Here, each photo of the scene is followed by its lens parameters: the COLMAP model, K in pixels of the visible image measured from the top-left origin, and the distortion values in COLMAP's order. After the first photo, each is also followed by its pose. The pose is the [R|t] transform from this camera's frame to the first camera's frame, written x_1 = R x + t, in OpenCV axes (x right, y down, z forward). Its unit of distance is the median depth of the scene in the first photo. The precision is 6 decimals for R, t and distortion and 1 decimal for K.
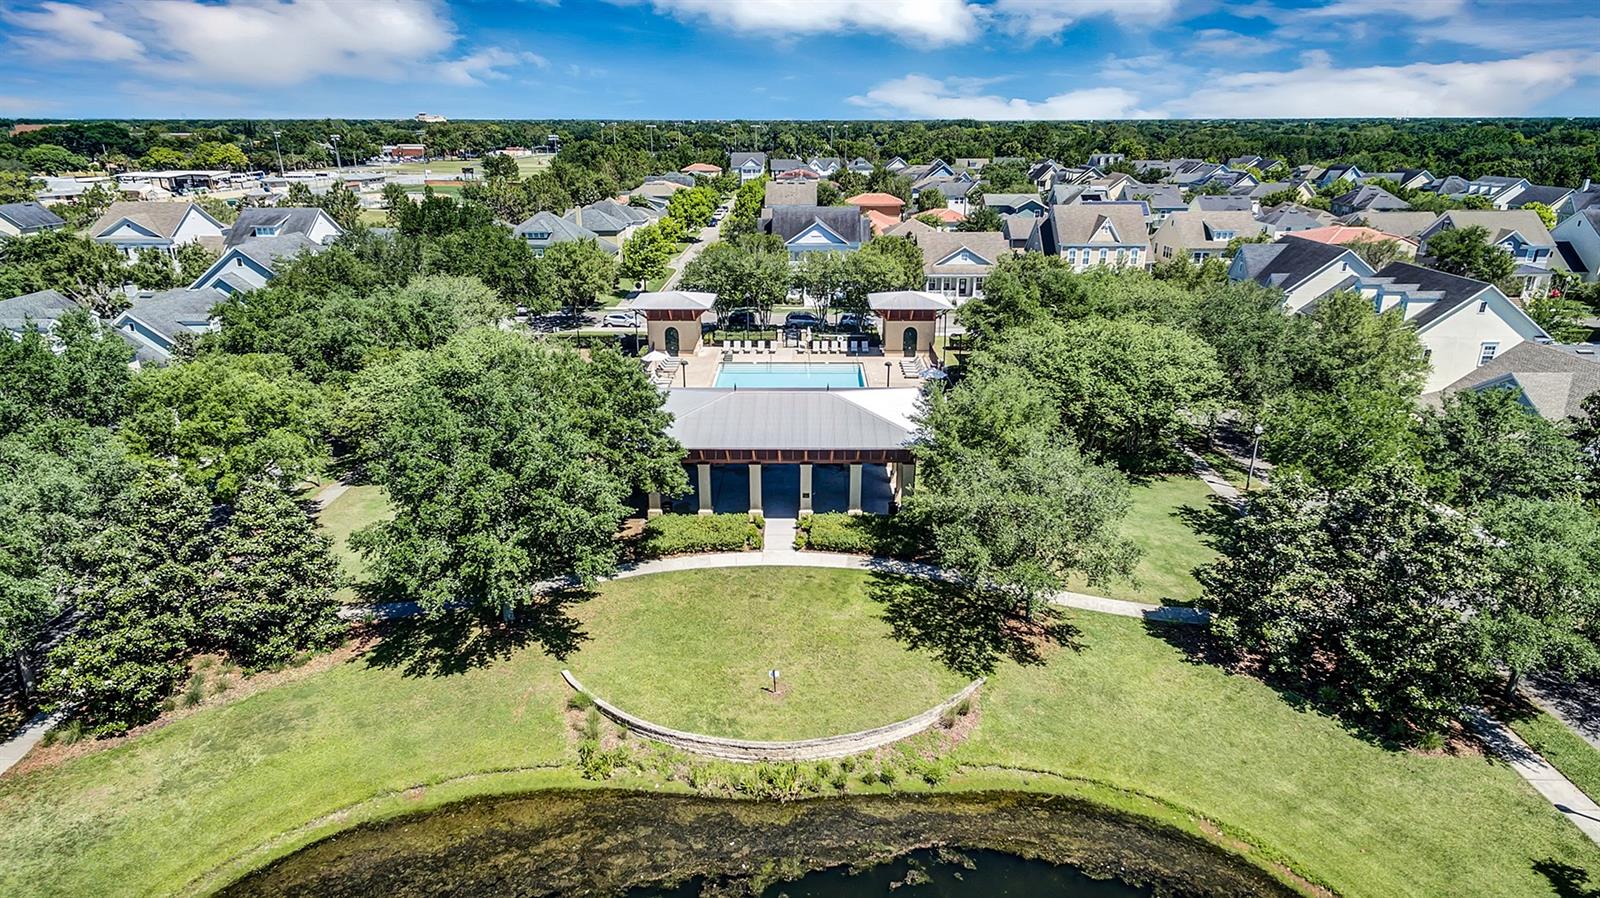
lens RADIAL K [[925.9, 0, 800.0], [0, 925.9, 449.0], [0, 0, 1]] dist [0.011099, -0.001147]
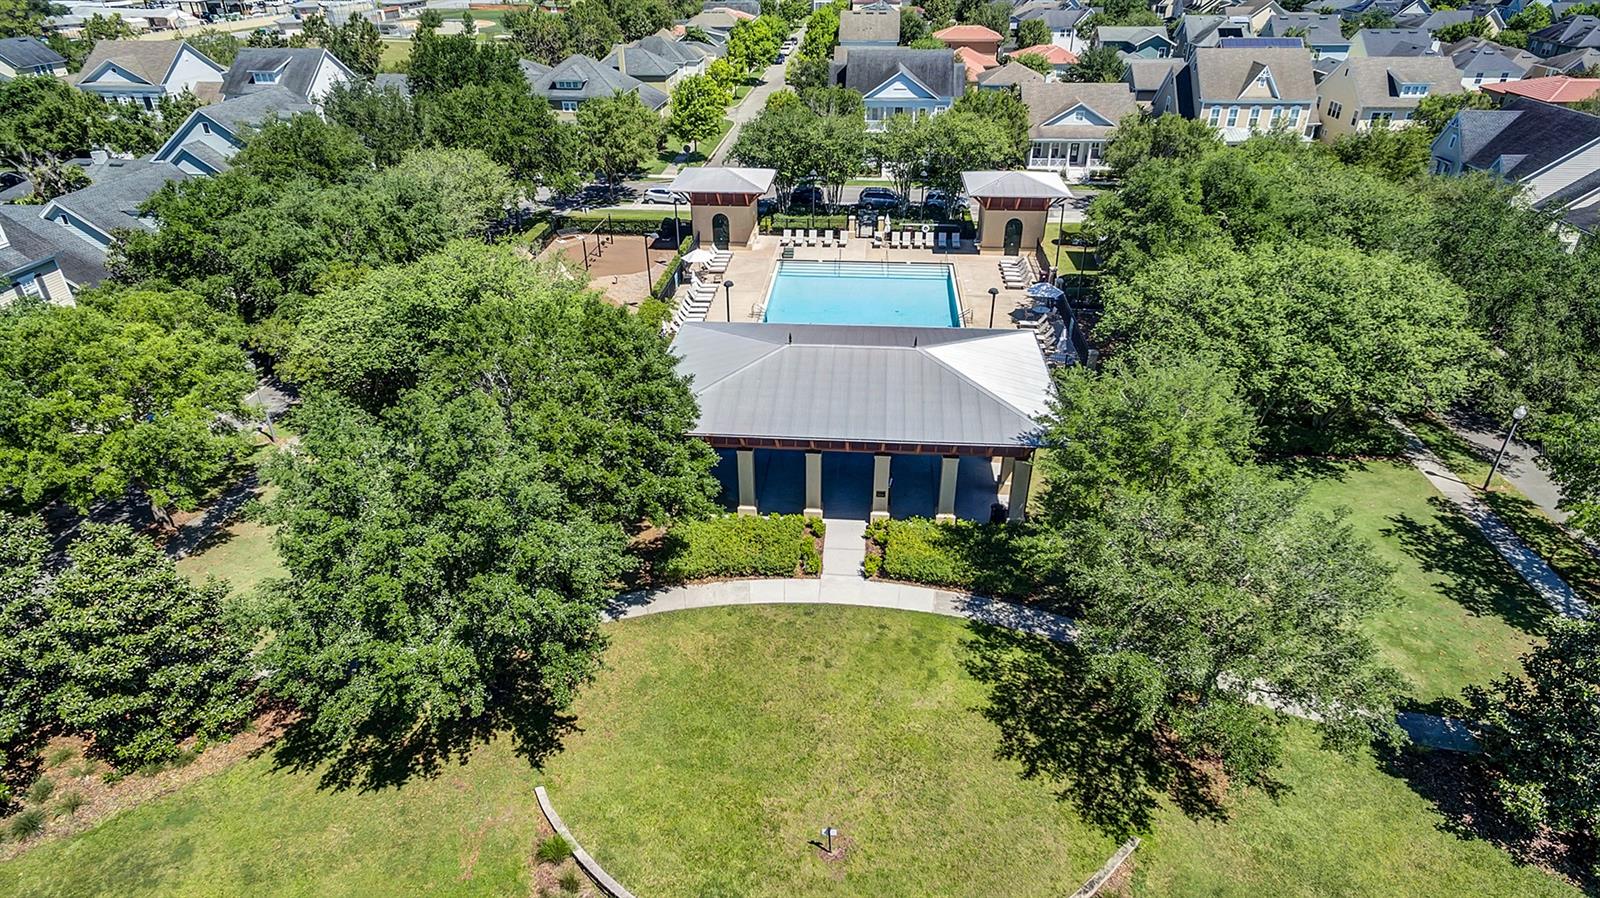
lens RADIAL K [[925.9, 0, 800.0], [0, 925.9, 449.0], [0, 0, 1]] dist [0.011099, -0.001147]
pose [[0.997143, 0.032607, -0.068139, -0.007342], [-0.020578, 0.985176, 0.170309, -0.093824], [0.072682, -0.168420, 0.983032, 0.225461]]
